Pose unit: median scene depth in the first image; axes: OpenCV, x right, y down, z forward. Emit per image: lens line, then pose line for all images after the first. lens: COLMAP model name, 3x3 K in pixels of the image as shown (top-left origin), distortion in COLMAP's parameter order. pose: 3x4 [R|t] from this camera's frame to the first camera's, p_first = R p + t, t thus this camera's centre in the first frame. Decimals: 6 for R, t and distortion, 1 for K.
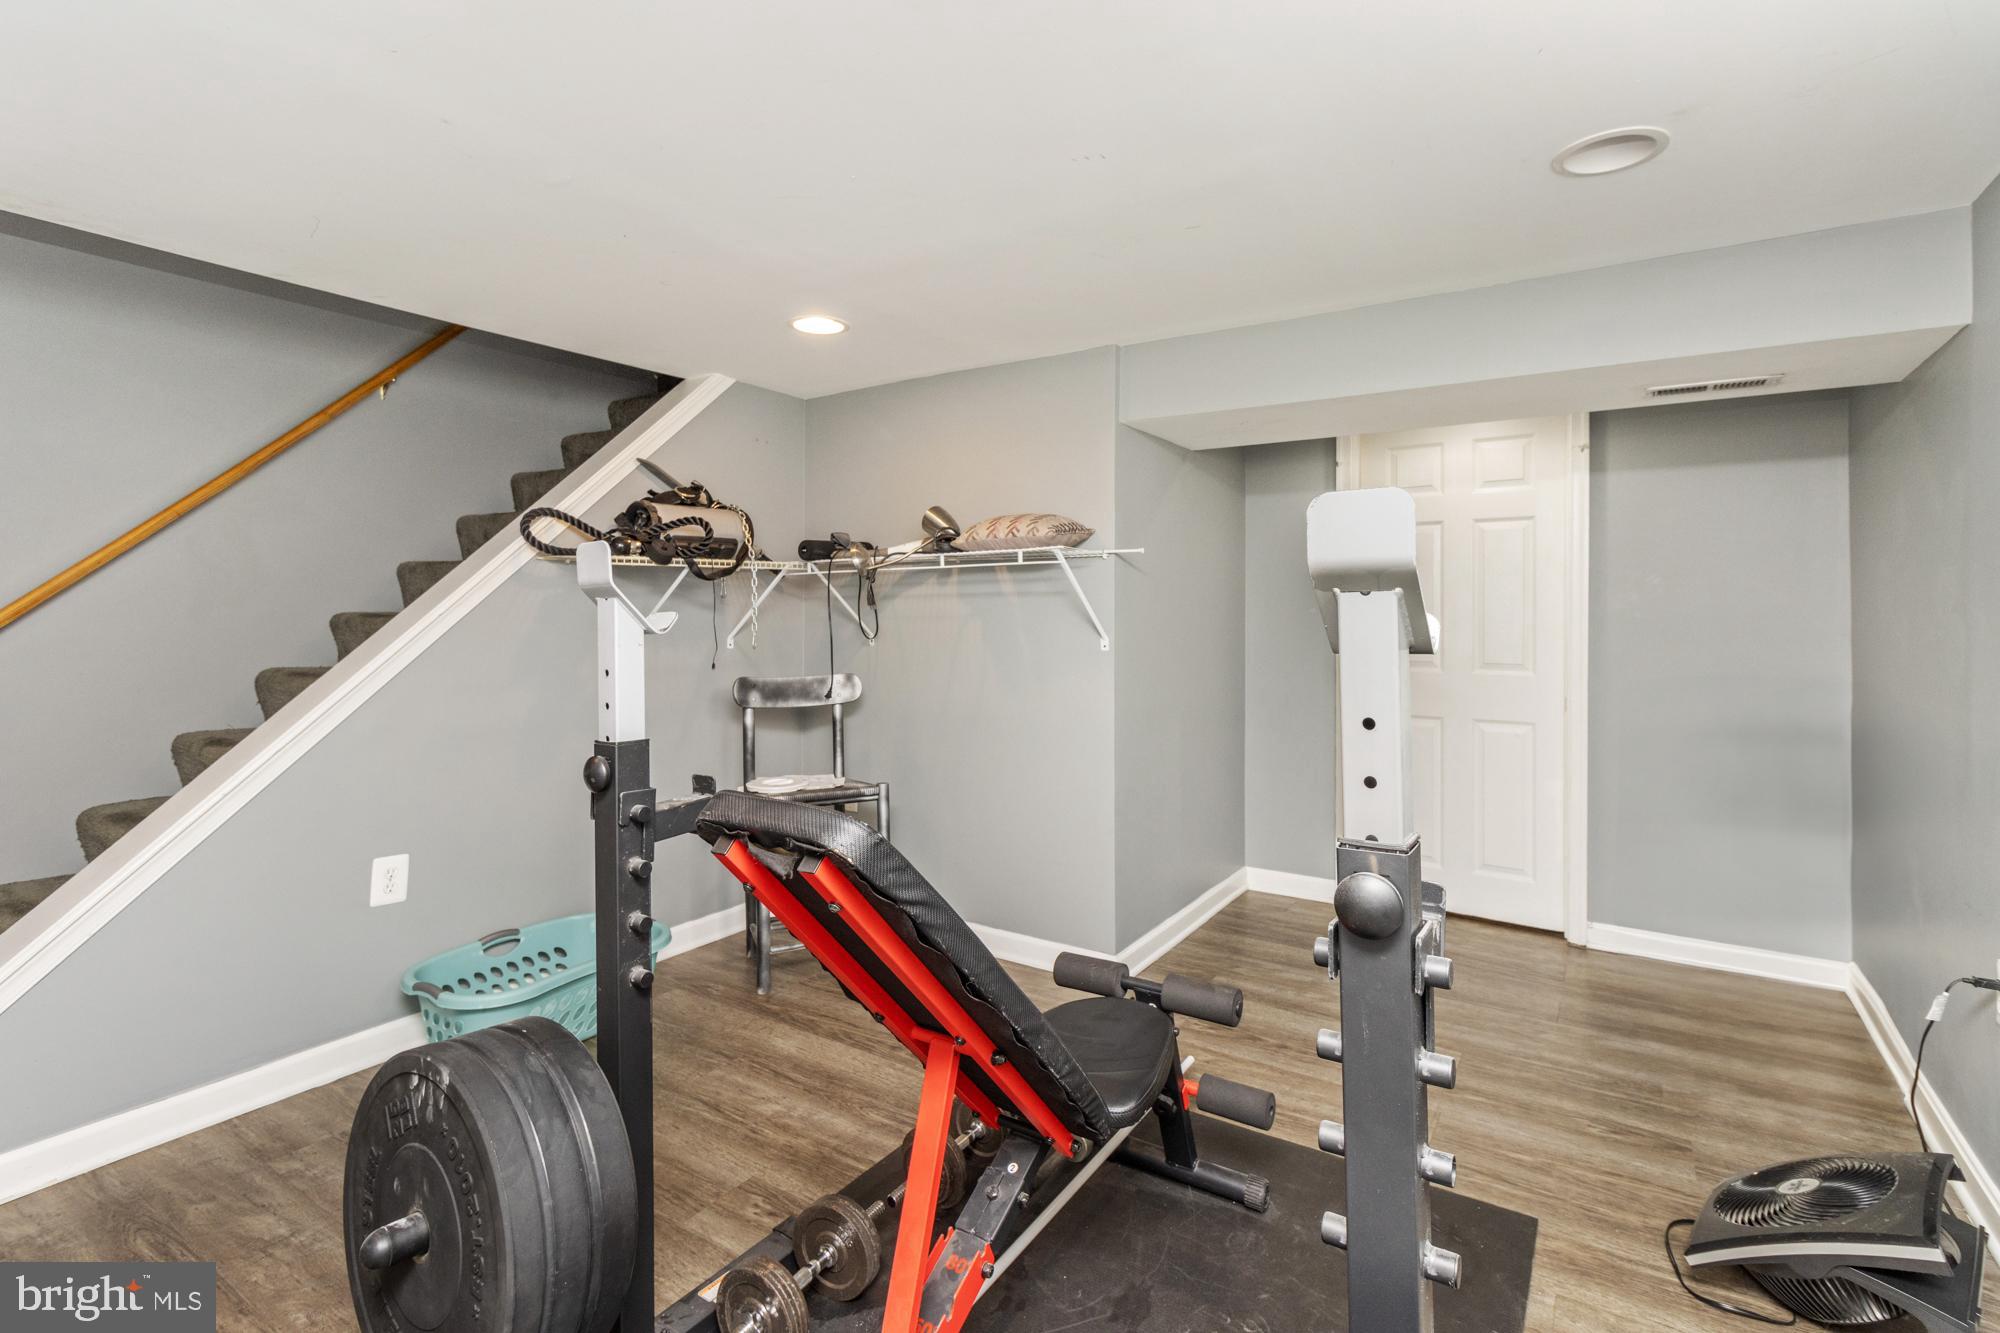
lens RADIAL K [[956.7, 0, 991.9], [0, 956.7, 616.2], [0, 0, 1]] dist [0.002137, 0.000144]
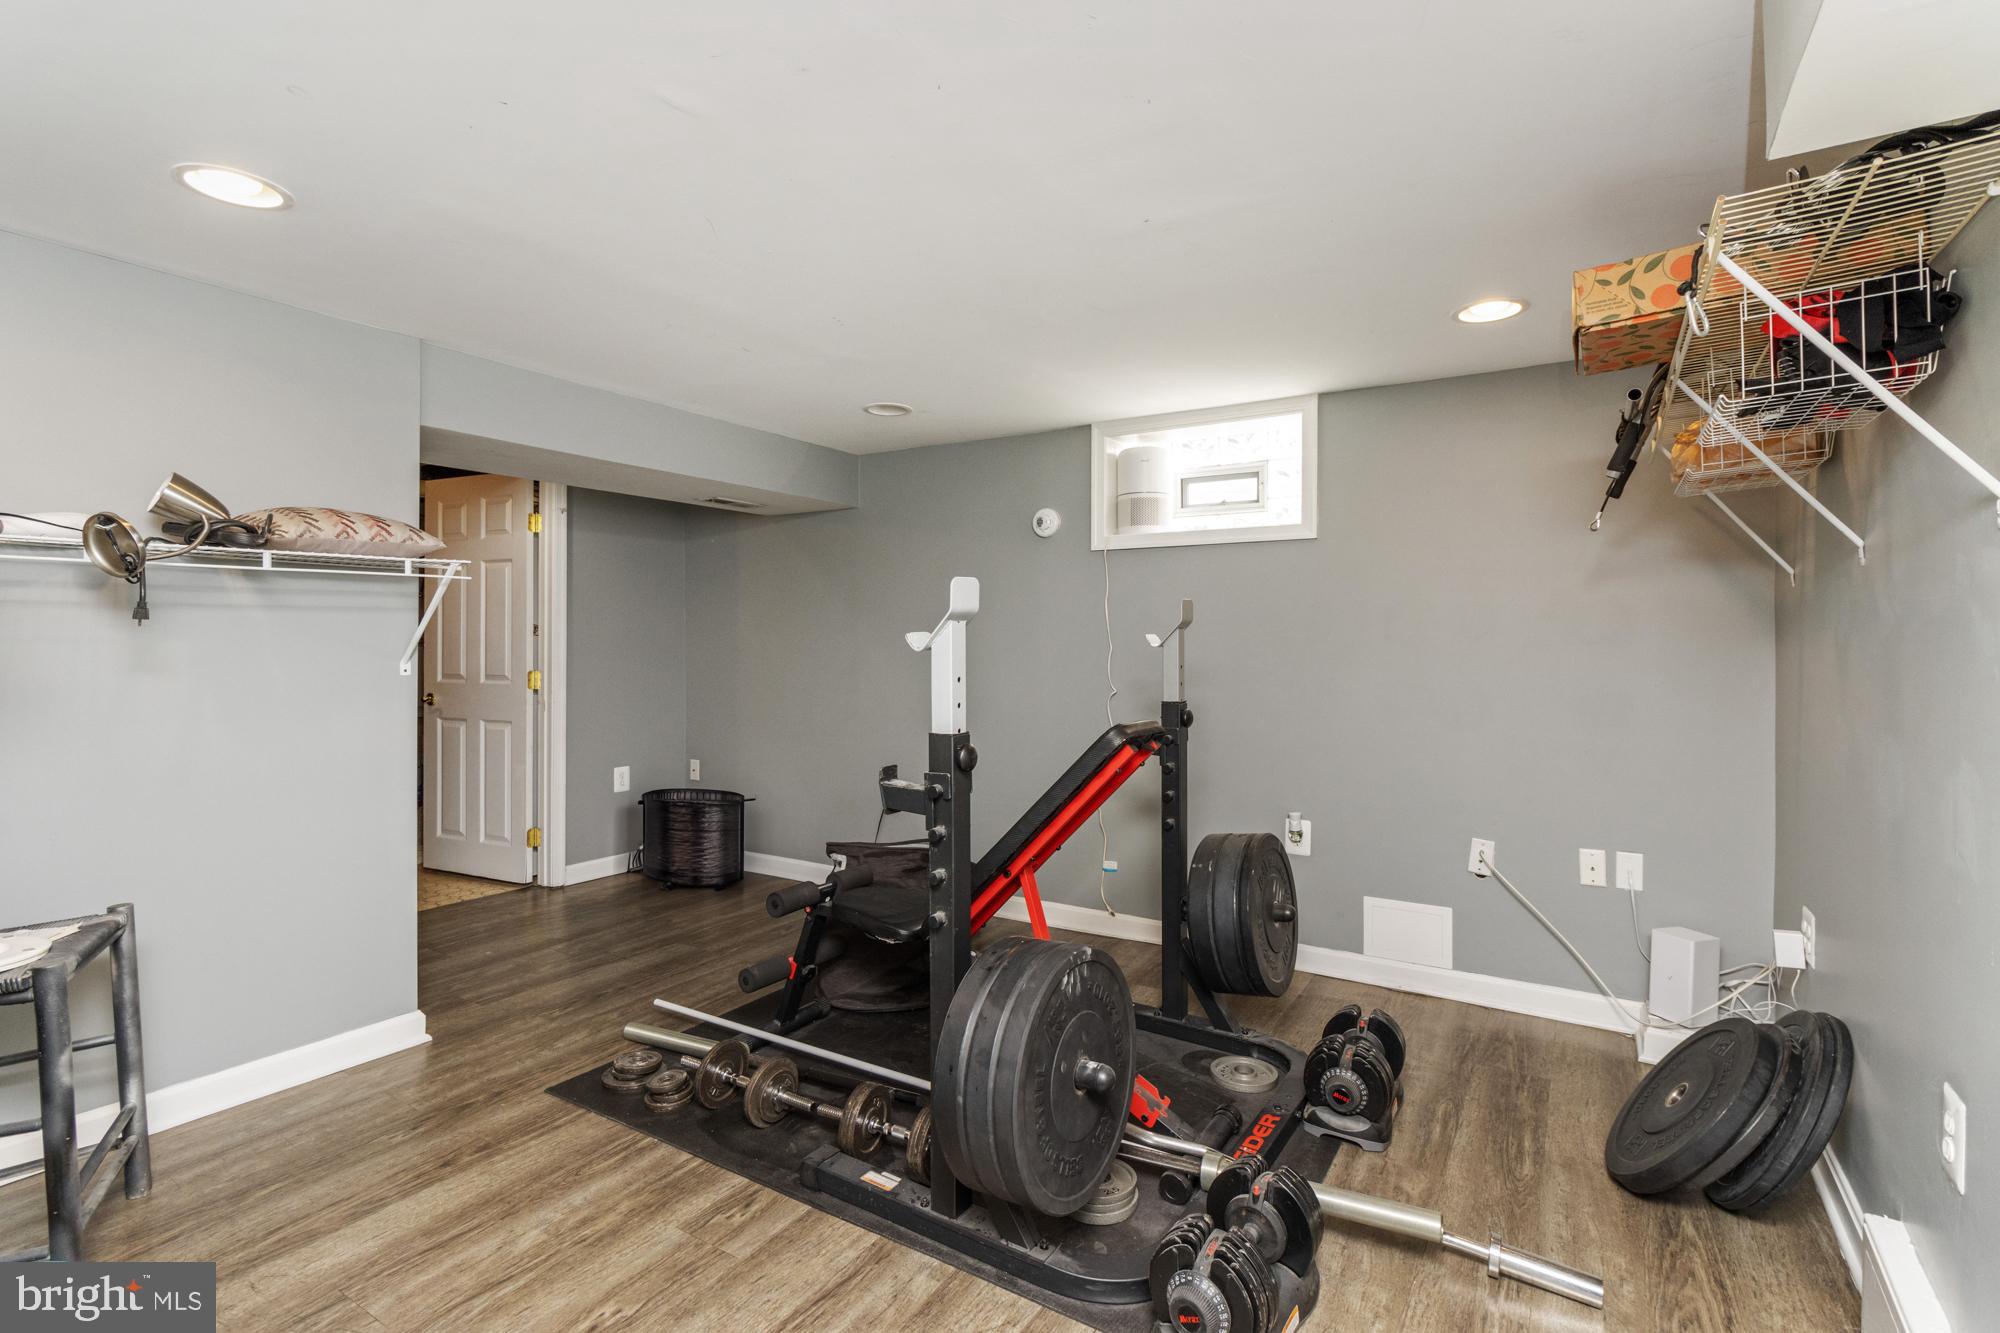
lens RADIAL K [[939.2, 0, 1016.6], [0, 939.2, 612.8], [0, 0, 1]] dist [0.001389, -0.000060]
pose [[-0.034840, 0.025509, 0.999067, -0.942089], [0.008546, 0.999645, -0.025225, 0.005677], [-0.999356, 0.007659, -0.035045, 0.544701]]
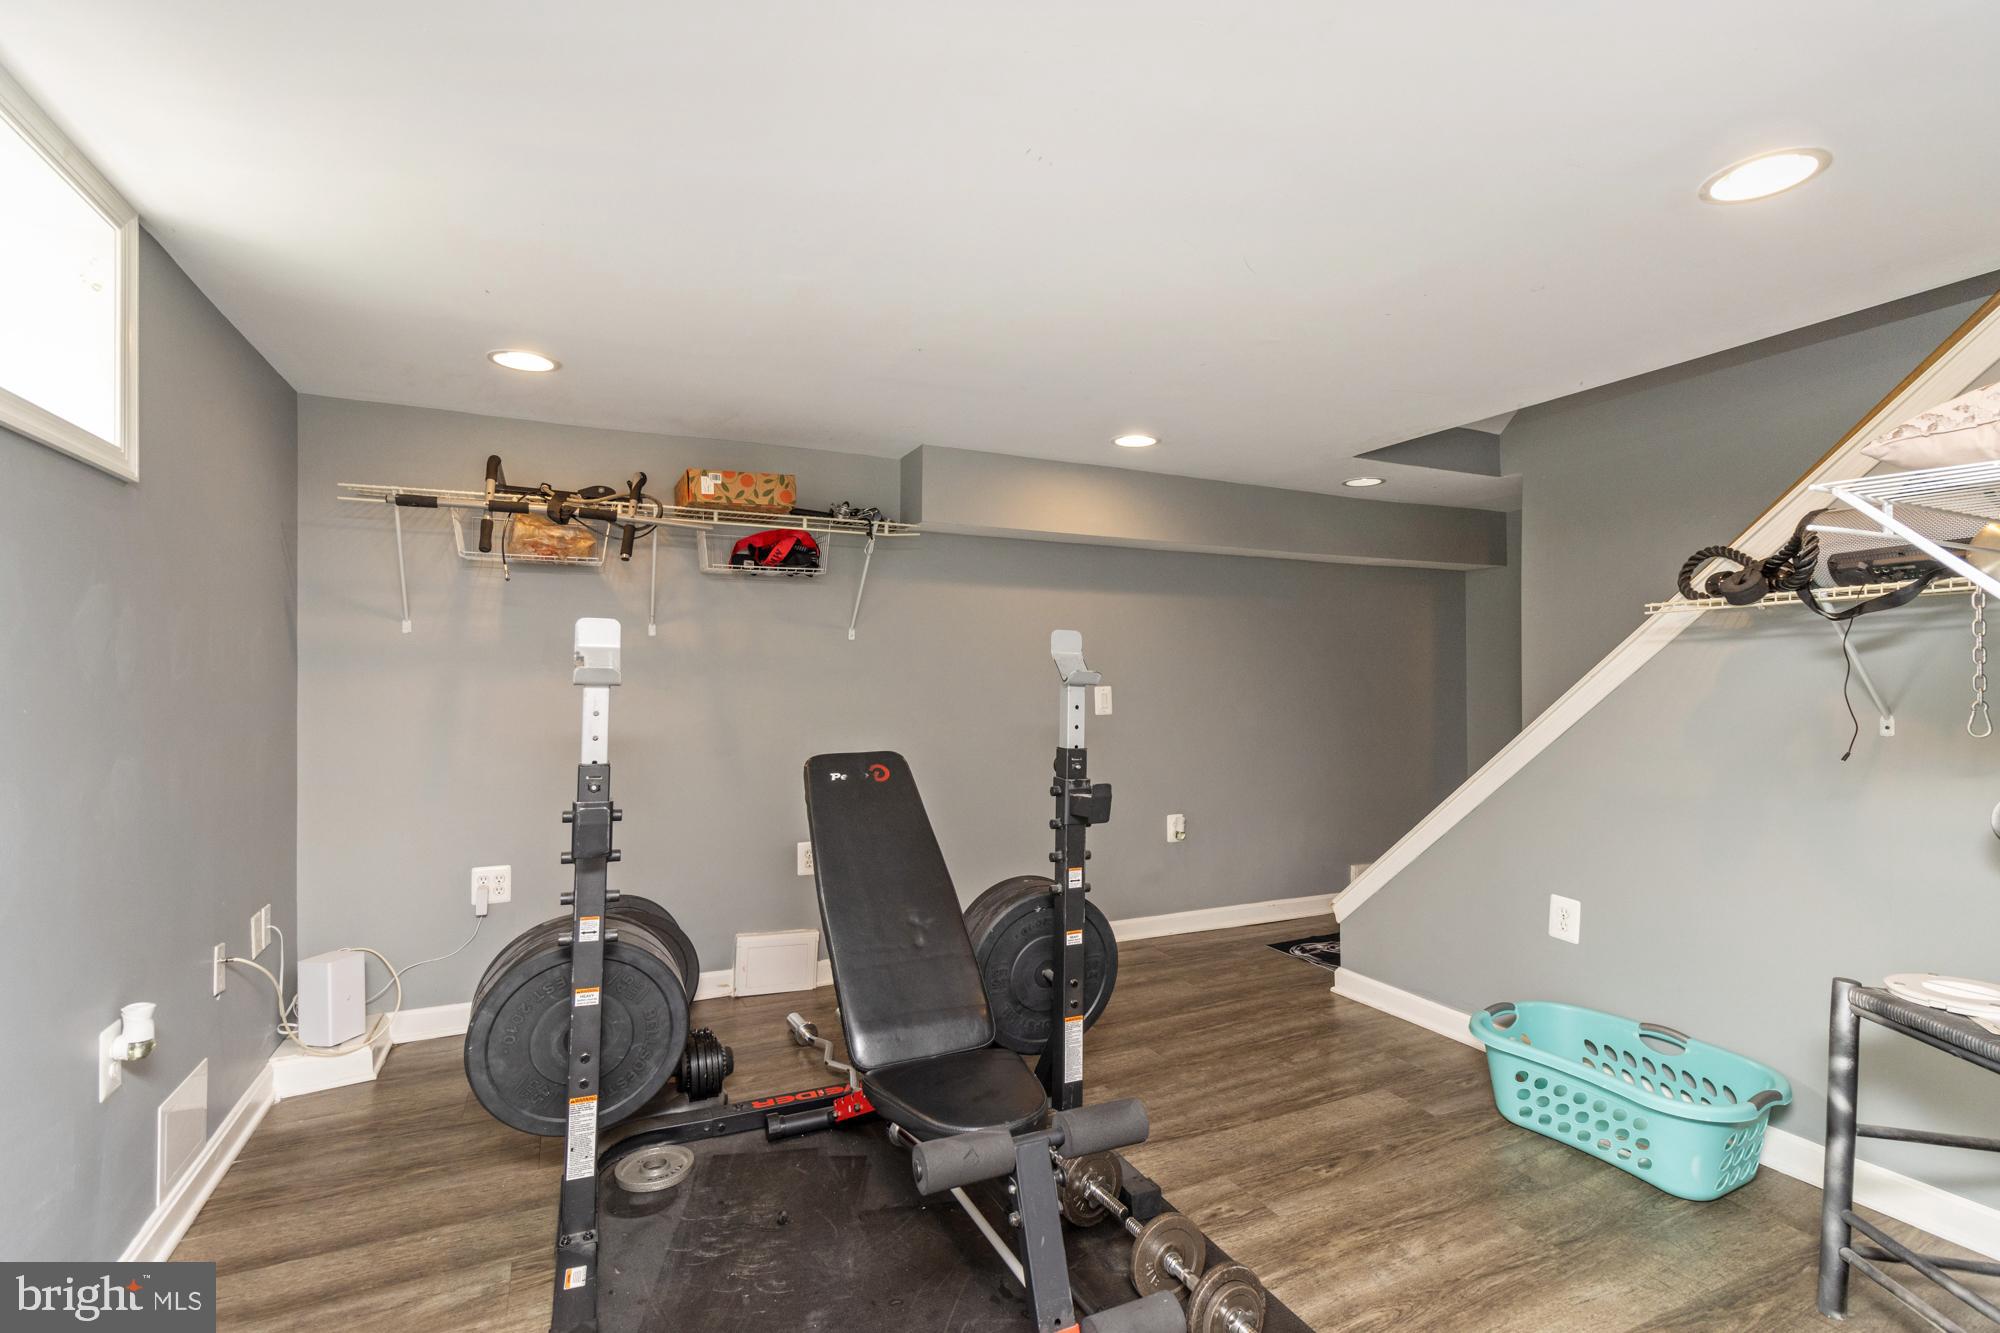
lens RADIAL K [[919.0, 0, 1014.6], [0, 919.0, 673.3], [0, 0, 1]] dist [0.000764, 0.000030]
pose [[-0.516664, -0.007240, -0.856158, 0.592817], [-0.002648, 0.999973, -0.006858, 0.003554], [0.856184, -0.001276, -0.516669, 0.997546]]
